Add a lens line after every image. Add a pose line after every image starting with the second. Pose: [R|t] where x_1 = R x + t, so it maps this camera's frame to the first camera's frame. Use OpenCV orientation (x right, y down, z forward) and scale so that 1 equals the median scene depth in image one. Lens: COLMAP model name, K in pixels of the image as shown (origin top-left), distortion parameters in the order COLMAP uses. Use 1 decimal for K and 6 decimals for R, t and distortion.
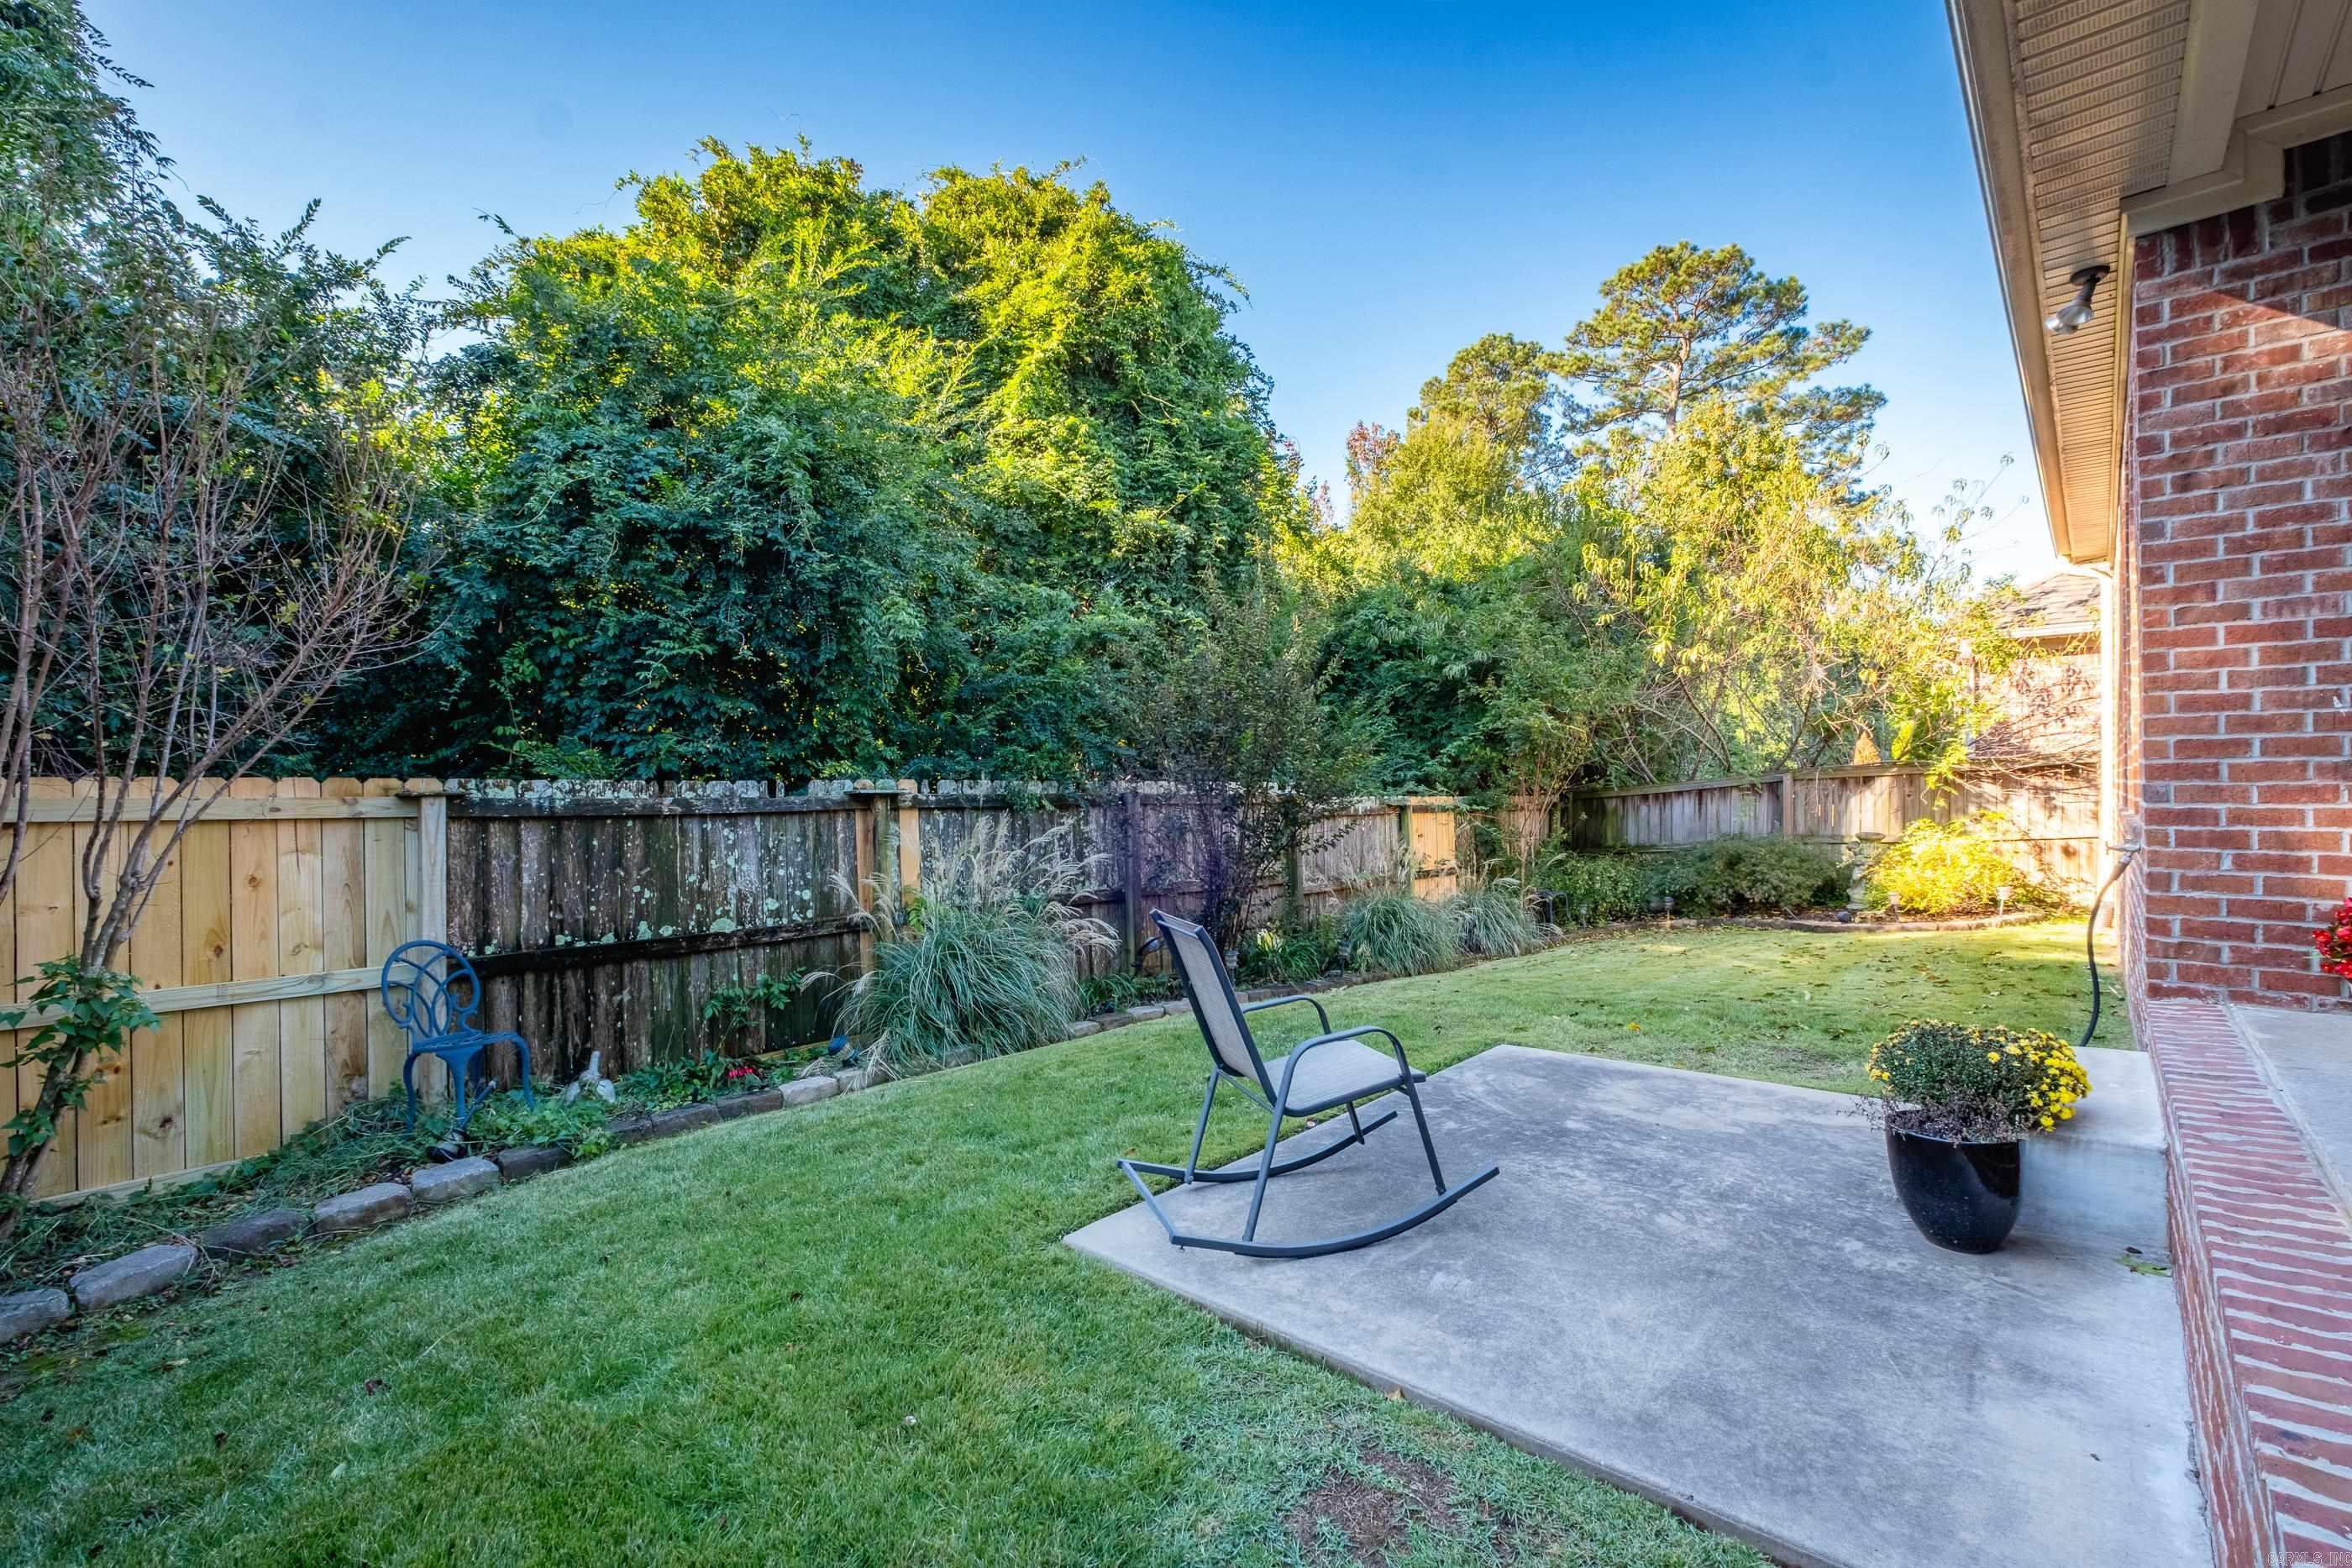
lens RADIAL K [[1027.3, 0, 1174.0], [0, 1027.3, 812.3], [0, 0, 1]] dist [-0.000565, -0.000251]
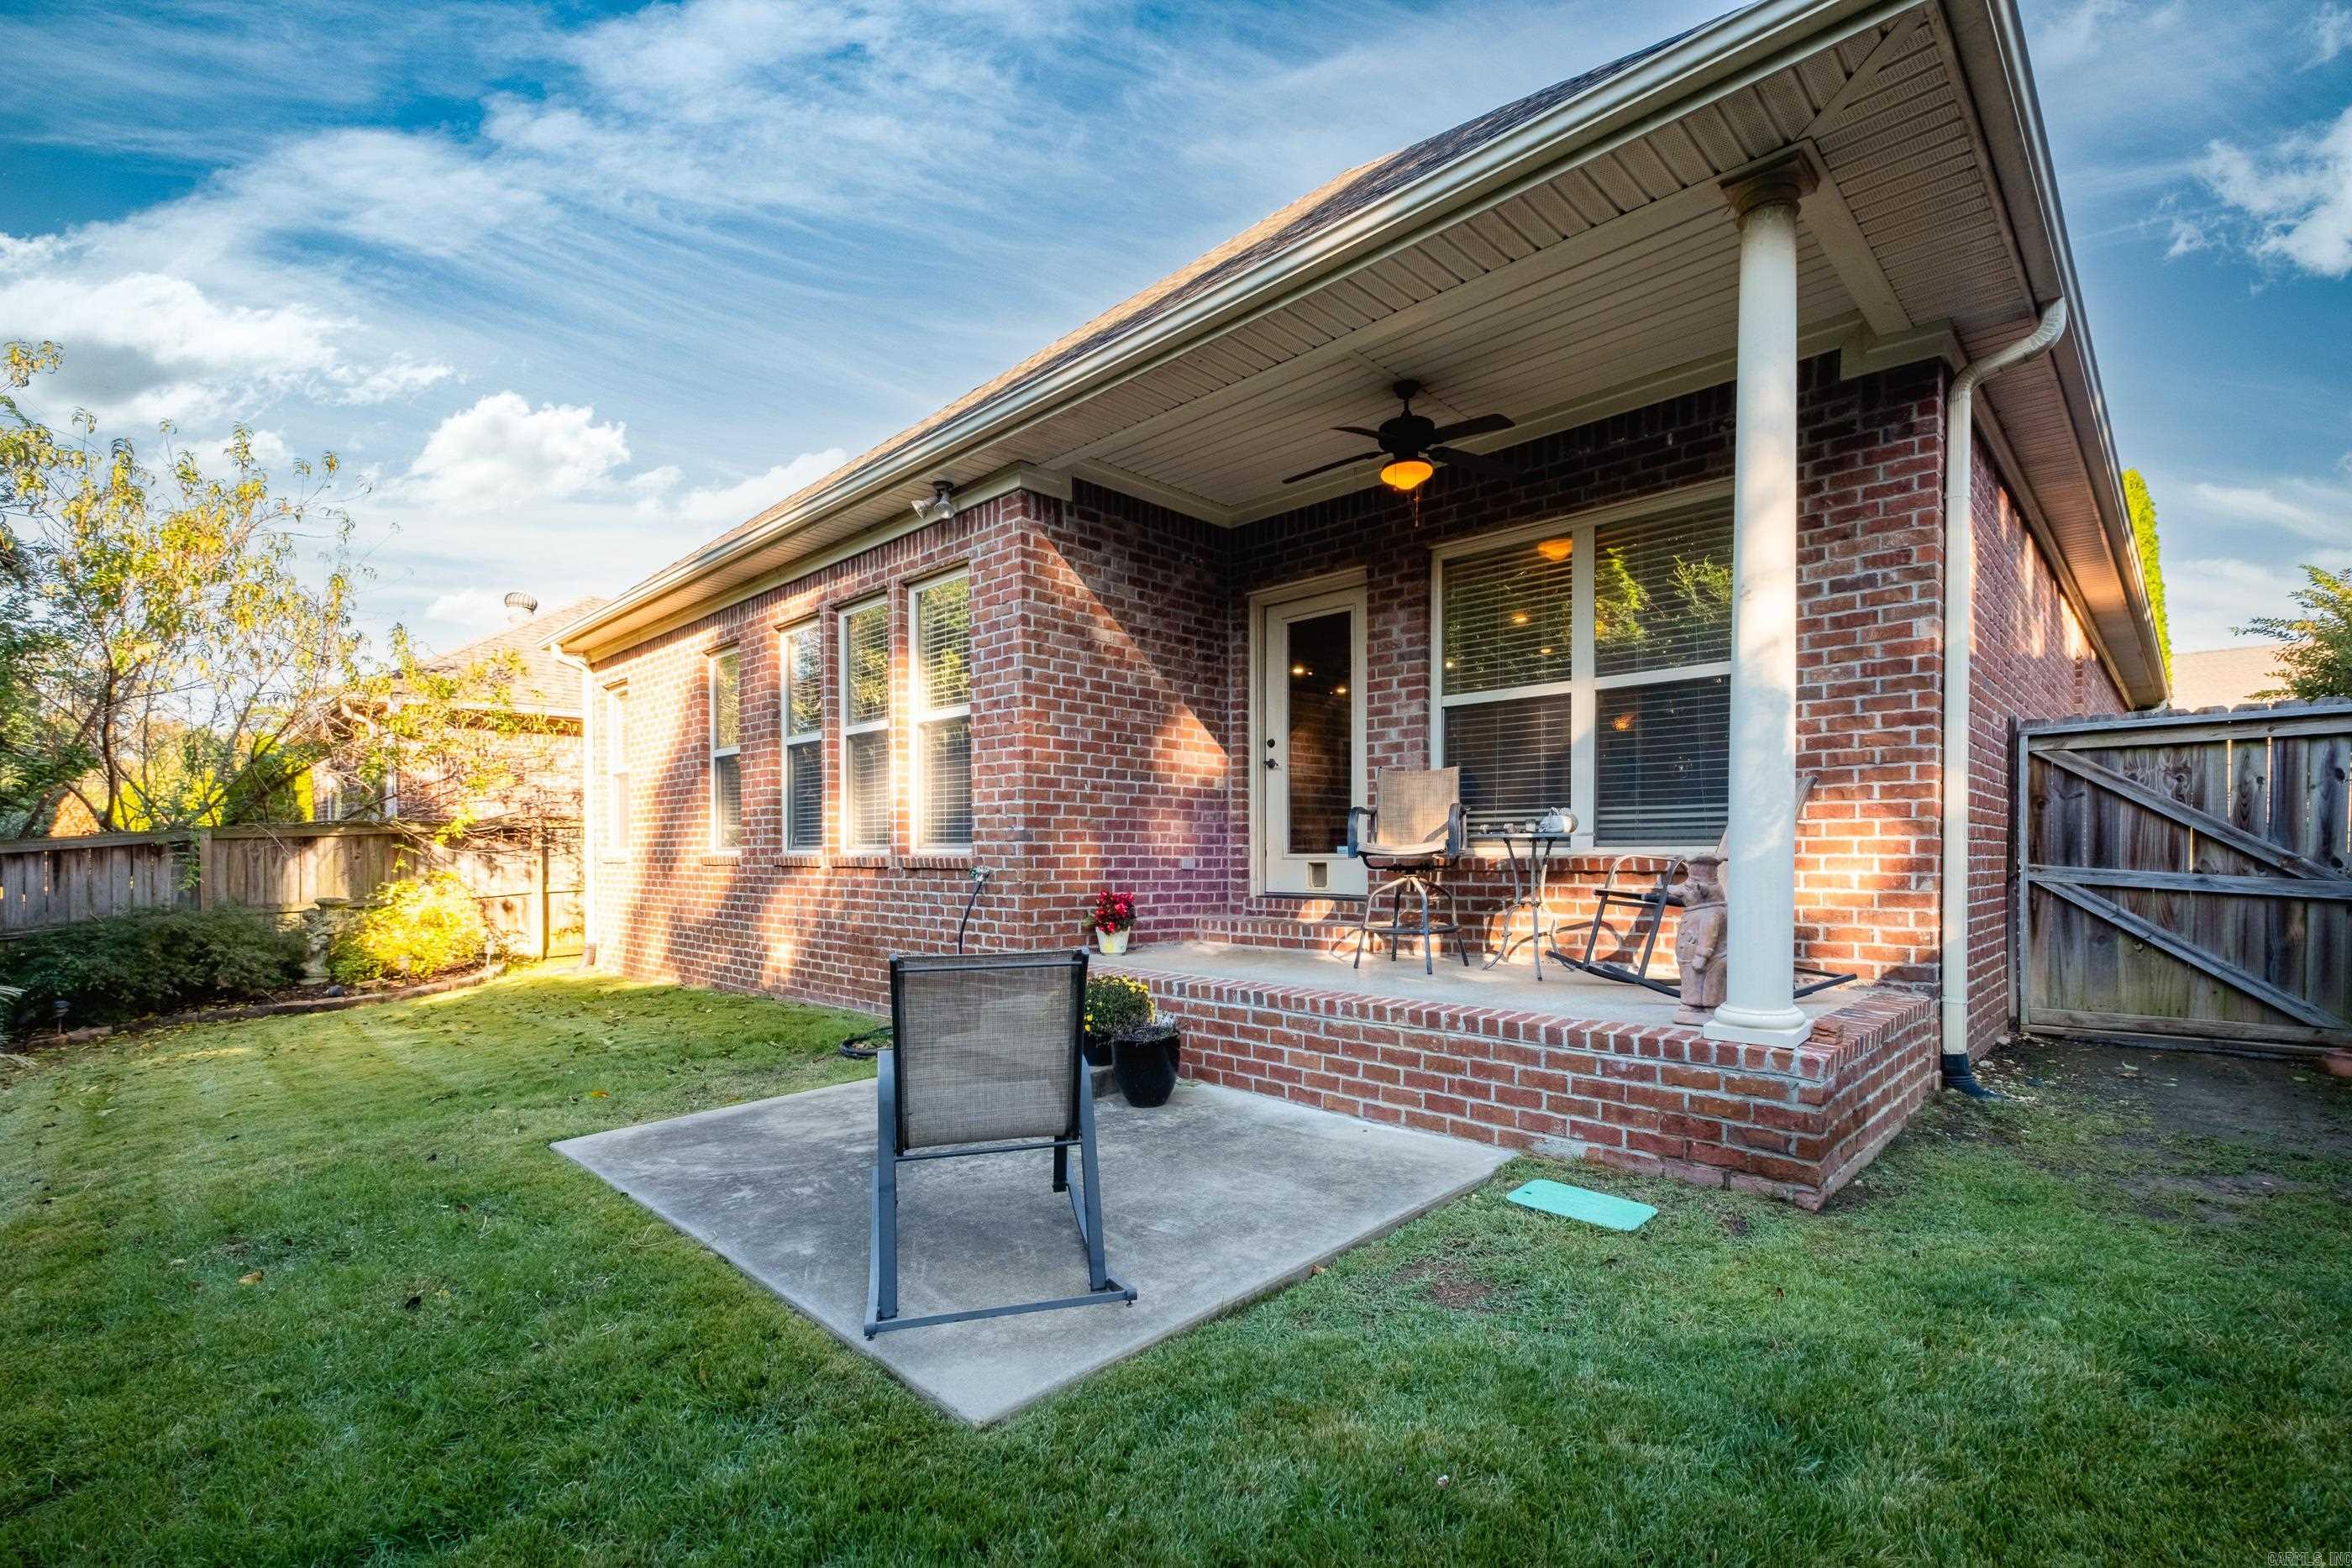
lens RADIAL K [[1036.0, 0, 1178.9], [0, 1036.0, 888.3], [0, 0, 1]] dist [0.001282, 0.000024]
pose [[0.039727, -0.027278, 0.998838, -0.221576], [0.028752, 0.999245, 0.026146, 0.009591], [-0.998797, 0.027680, 0.040481, 0.226440]]
